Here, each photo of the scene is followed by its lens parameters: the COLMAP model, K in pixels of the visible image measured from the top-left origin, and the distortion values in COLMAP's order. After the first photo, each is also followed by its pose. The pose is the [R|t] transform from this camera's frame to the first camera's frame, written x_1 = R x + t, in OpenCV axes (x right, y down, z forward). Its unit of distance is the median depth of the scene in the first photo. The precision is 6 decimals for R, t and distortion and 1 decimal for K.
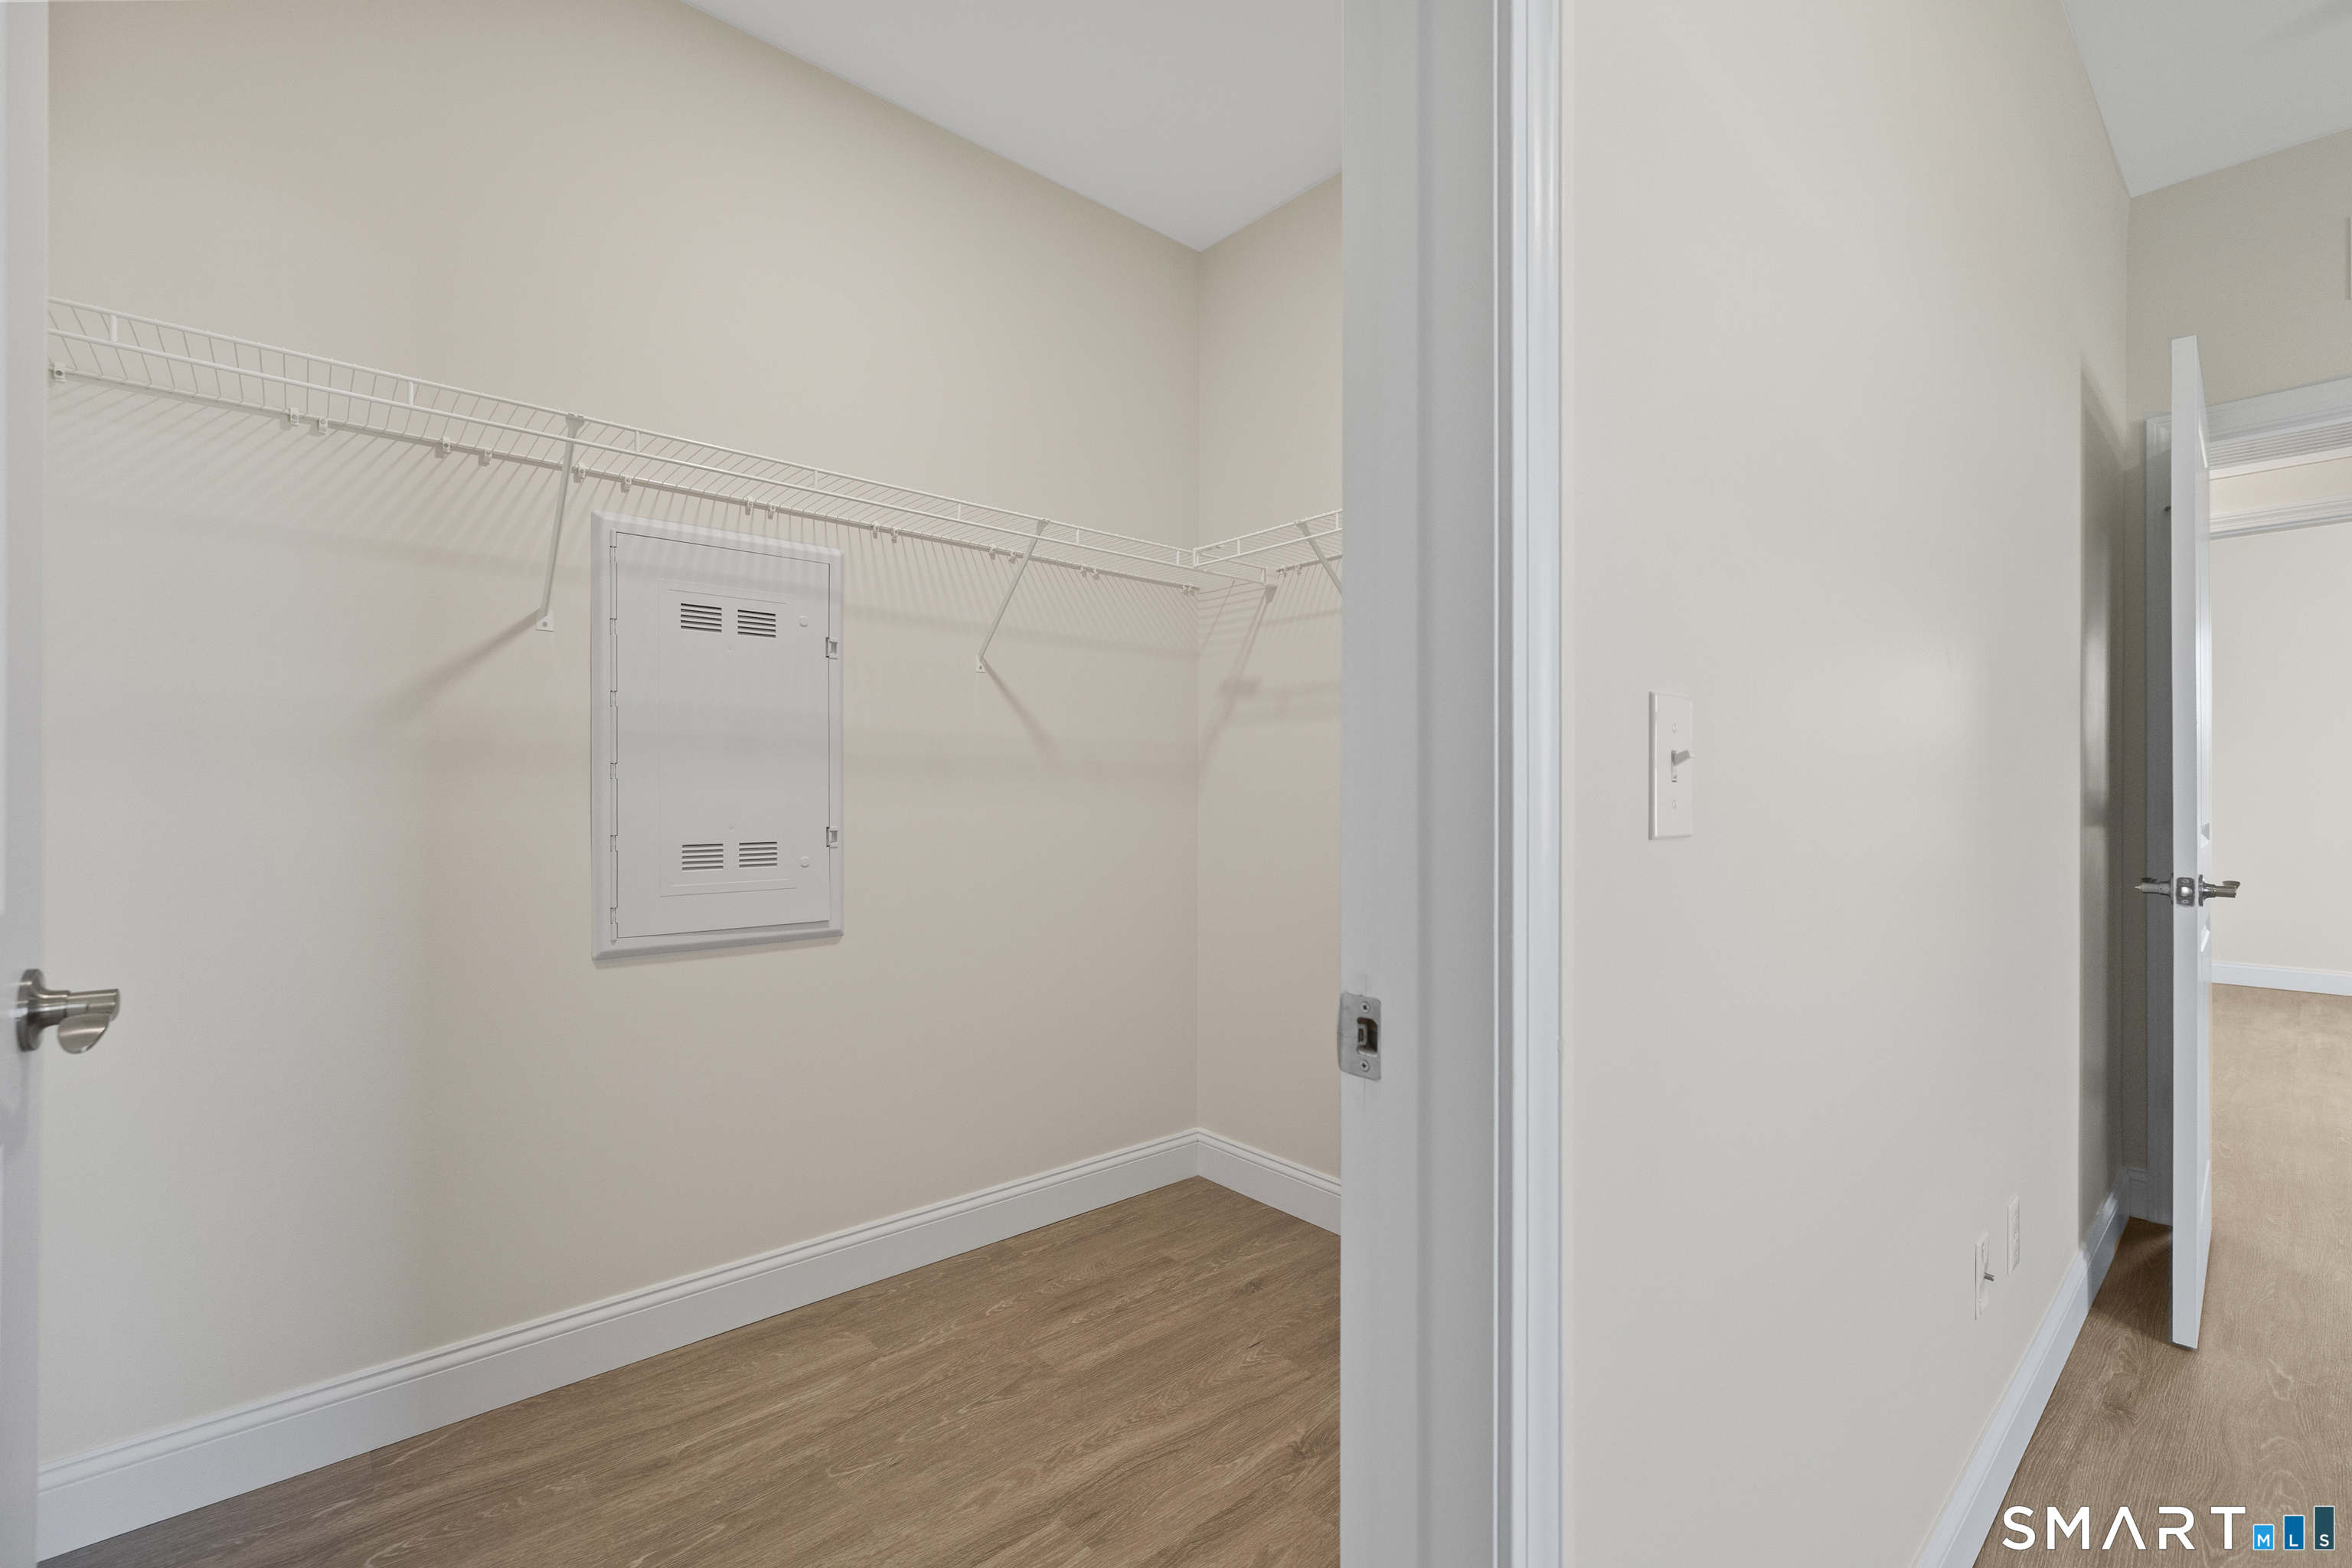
lens RADIAL K [[1010.6, 0, 1231.9], [0, 1010.6, 772.3], [0, 0, 1]] dist [0.002829, -0.000065]
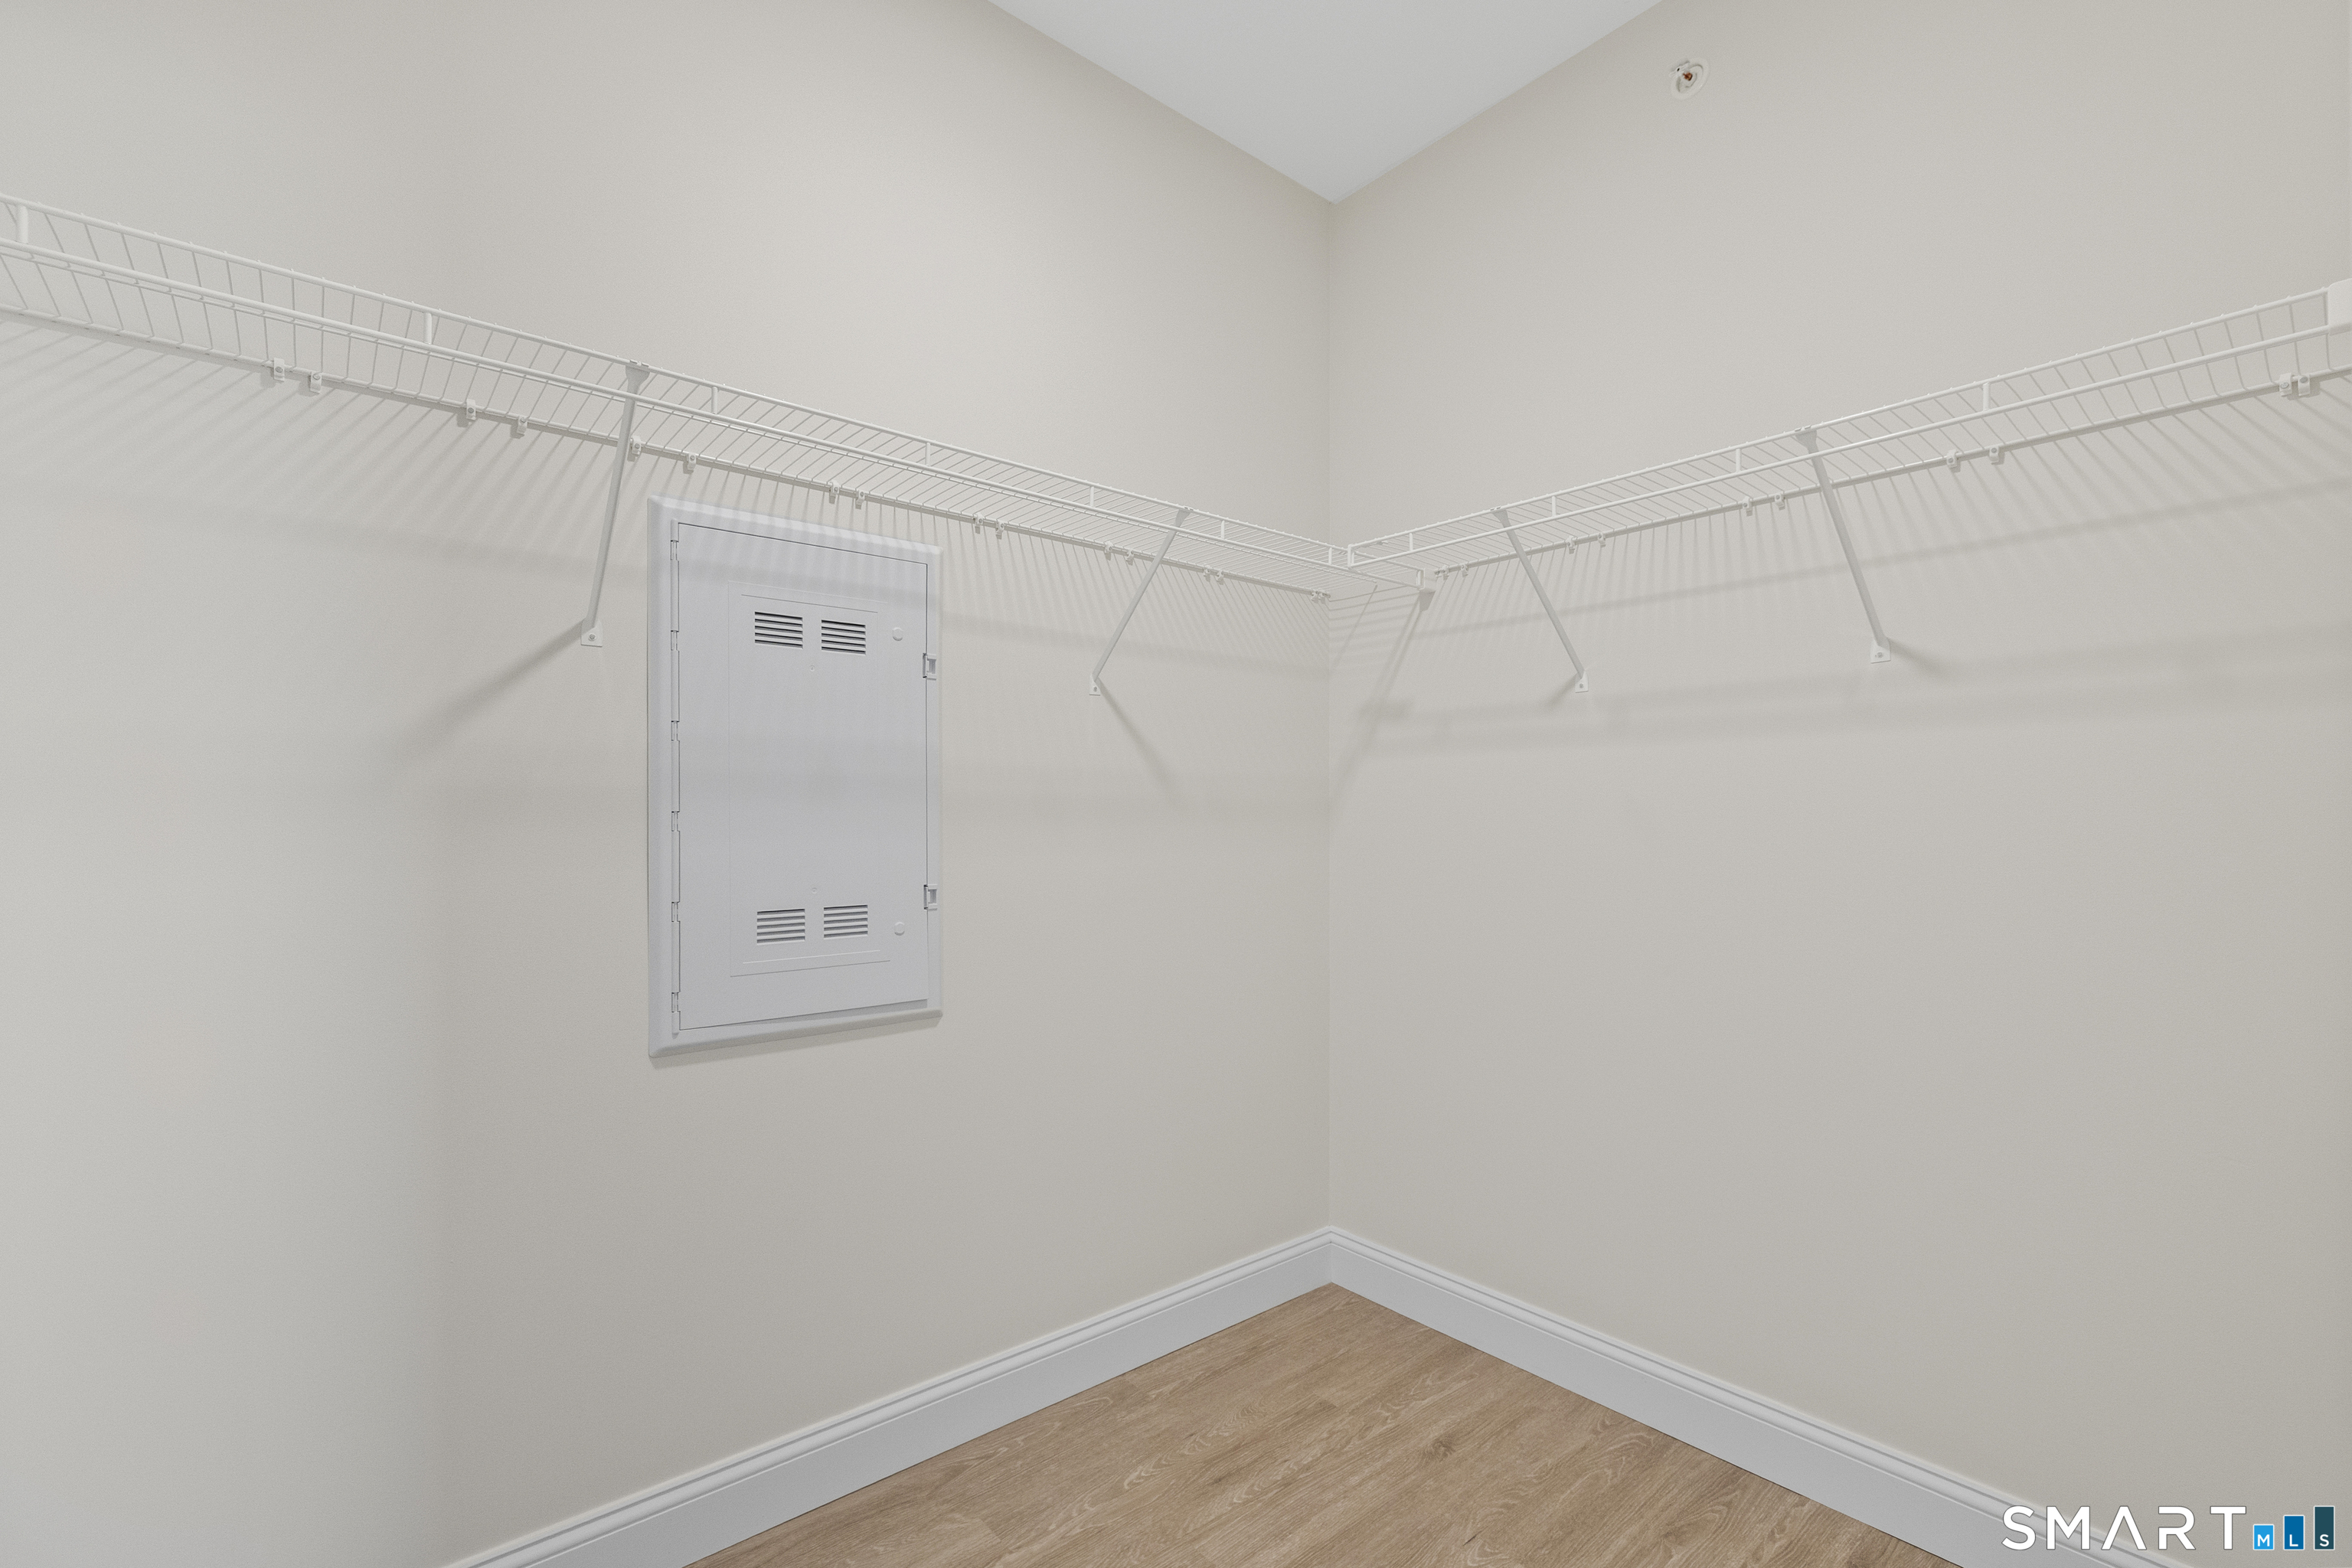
lens RADIAL K [[987.7, 0, 1190.7], [0, 987.7, 786.0], [0, 0, 1]] dist [0.000270, 0.000097]
pose [[0.999833, -0.003220, -0.017963, -0.174786], [0.003159, 0.999989, -0.003399, -0.023304], [0.017974, 0.003342, 0.999833, 0.208940]]
